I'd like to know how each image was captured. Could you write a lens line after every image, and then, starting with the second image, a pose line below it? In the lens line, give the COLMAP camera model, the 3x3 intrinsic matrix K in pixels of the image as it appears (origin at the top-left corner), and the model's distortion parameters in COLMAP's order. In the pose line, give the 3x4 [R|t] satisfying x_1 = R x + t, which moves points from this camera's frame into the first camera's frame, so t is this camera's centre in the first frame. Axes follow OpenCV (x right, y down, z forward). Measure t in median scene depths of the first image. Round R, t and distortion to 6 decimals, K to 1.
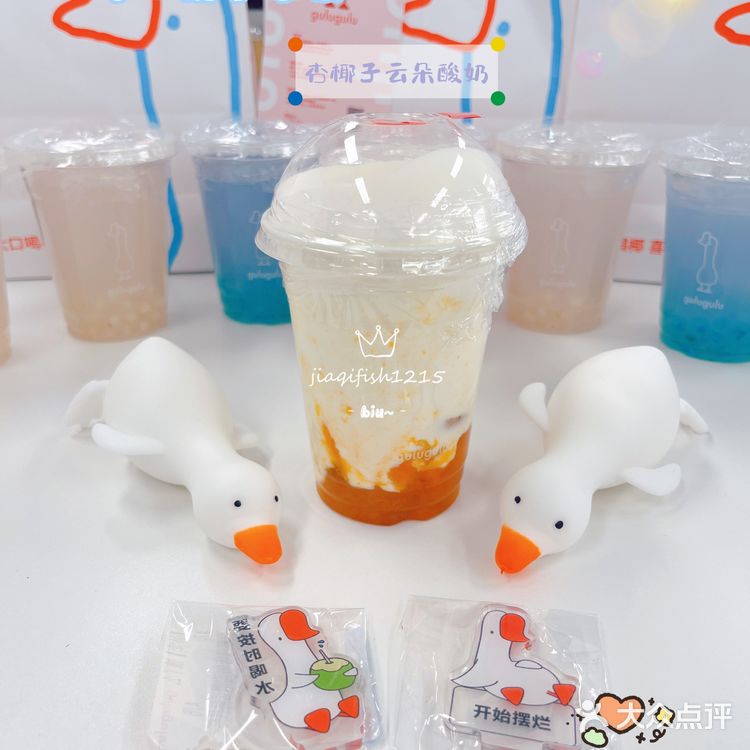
lens RADIAL K [[830.2, 0, 406.3], [0, 830.2, 377.2], [0, 0, 1]] dist [0.016290, 0.002228]
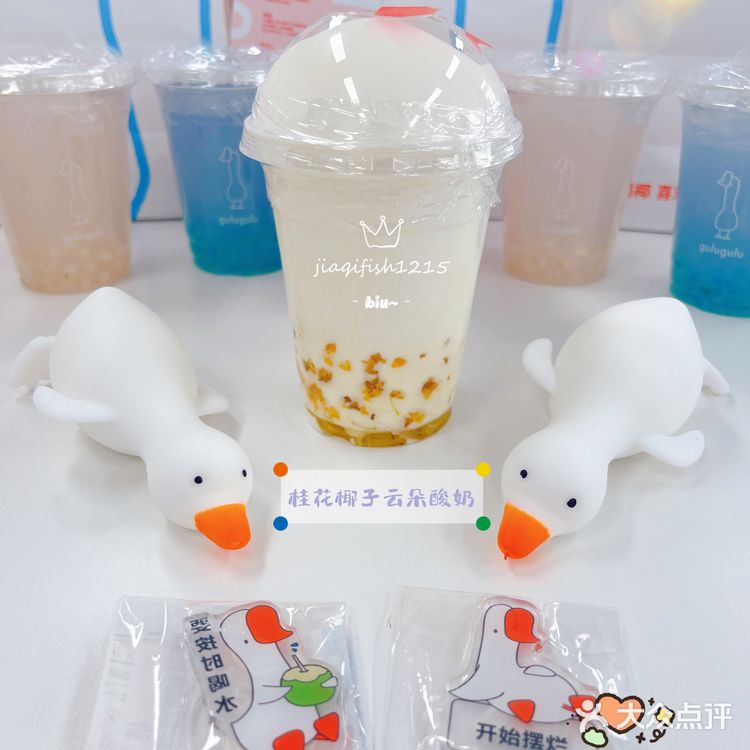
lens RADIAL K [[811.0, 0, 397.5], [0, 811.0, 393.3], [0, 0, 1]] dist [-0.000945, 0.017292]
pose [[0.999988, -0.000569, 0.004933, -0.001534], [0.000214, 0.997423, 0.071745, 0.003122], [-0.004961, -0.071743, 0.997411, 0.170933]]
